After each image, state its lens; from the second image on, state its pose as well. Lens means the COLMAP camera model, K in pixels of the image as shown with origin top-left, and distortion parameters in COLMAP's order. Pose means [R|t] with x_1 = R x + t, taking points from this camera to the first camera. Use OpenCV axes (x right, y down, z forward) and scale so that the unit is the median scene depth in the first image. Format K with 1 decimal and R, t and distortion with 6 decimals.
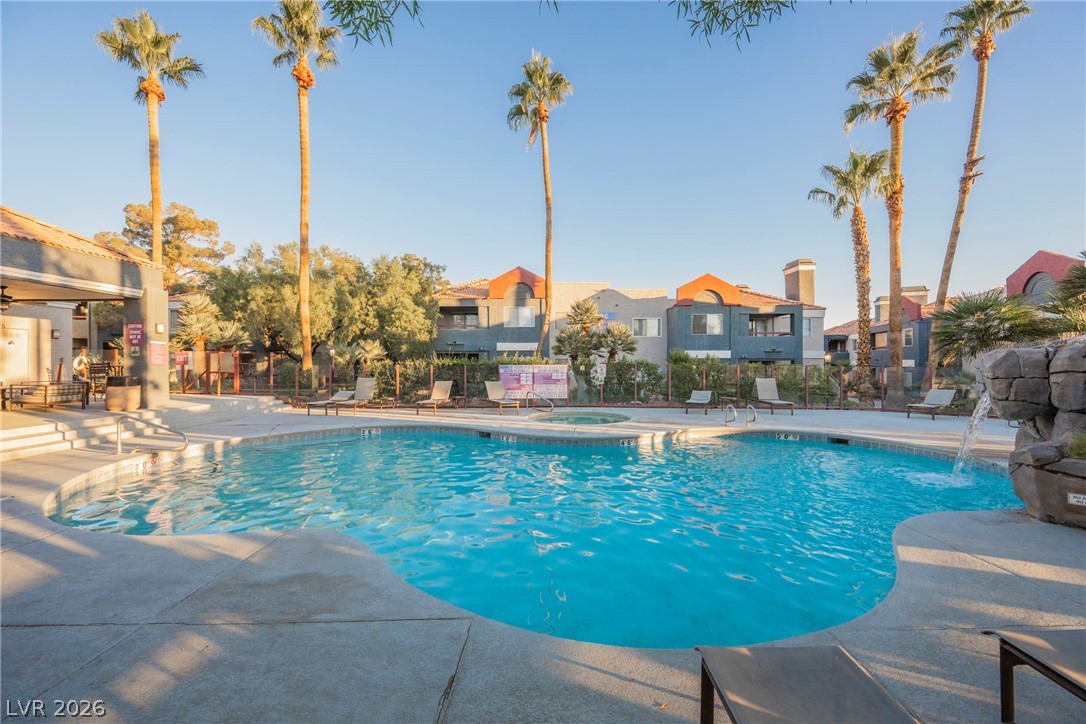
lens RADIAL K [[426.4, 0, 549.9], [0, 426.4, 363.4], [0, 0, 1]] dist [-0.001018, -0.000191]
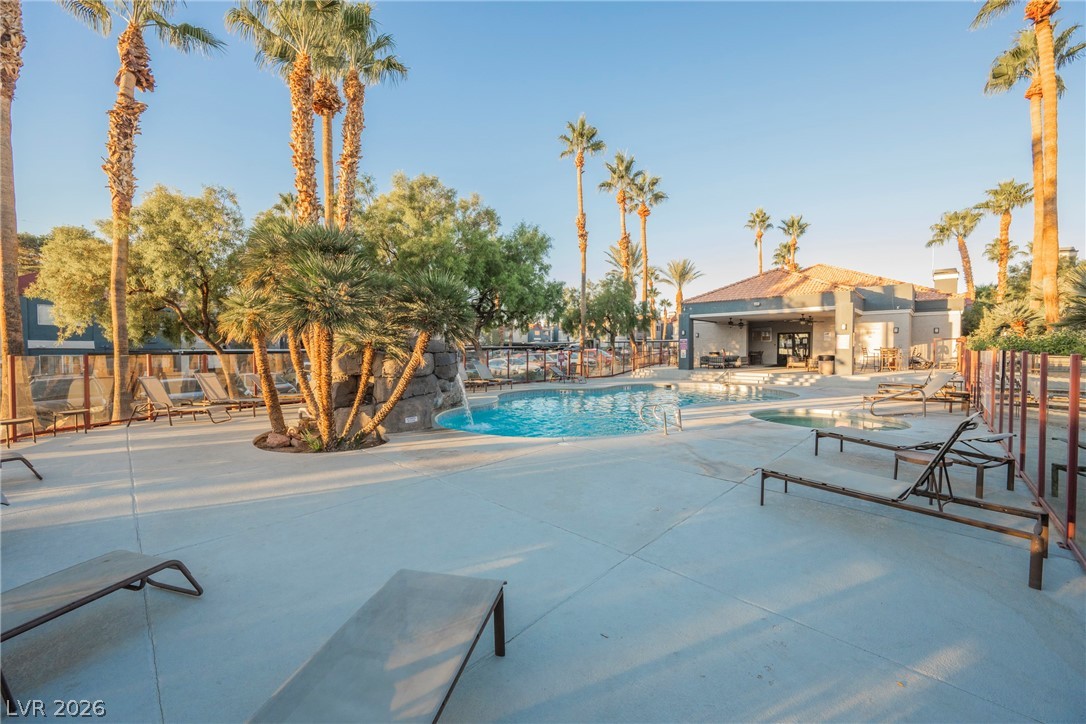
lens RADIAL K [[426.4, 0, 549.9], [0, 426.4, 363.4], [0, 0, 1]] dist [-0.001018, -0.000191]
pose [[-0.688228, 0.019888, -0.725222, 0.843588], [-0.002843, 0.999543, 0.030108, 0.009229], [0.725489, 0.022783, -0.687857, 1.050149]]
